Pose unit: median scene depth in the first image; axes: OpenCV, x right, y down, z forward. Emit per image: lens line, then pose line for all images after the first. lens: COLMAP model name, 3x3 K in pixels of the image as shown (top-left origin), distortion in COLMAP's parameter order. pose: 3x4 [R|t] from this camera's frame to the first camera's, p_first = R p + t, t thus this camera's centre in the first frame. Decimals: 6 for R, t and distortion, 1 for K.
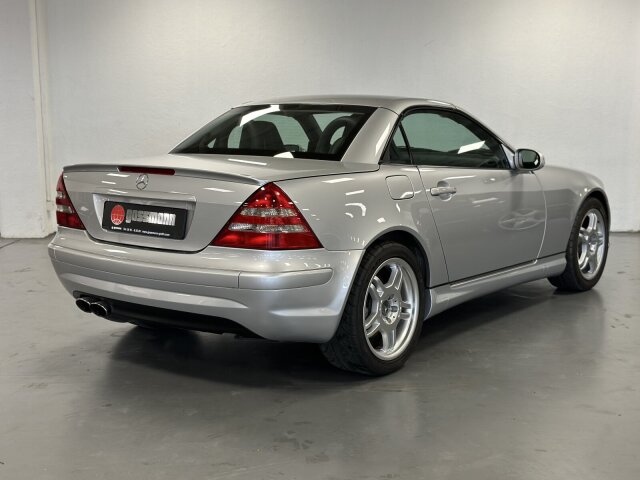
lens RADIAL K [[893.3, 0, 317.7], [0, 893.3, 237.1], [0, 0, 1]] dist [0.154708, 0.000000]
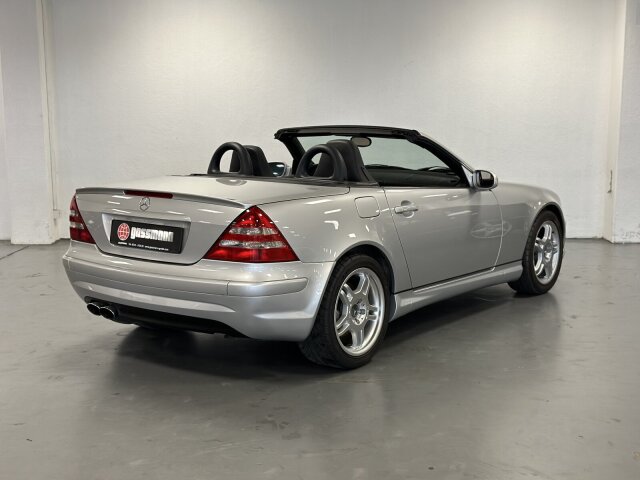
lens RADIAL K [[893.3, 0, 320.4], [0, 893.3, 242.8], [0, 0, 1]] dist [0.154708, 0.000000]
pose [[0.999983, -0.000406, 0.005825, 0.023725], [0.000360, 0.999969, 0.007805, -0.017907], [-0.005828, -0.007803, 0.999953, -0.155486]]
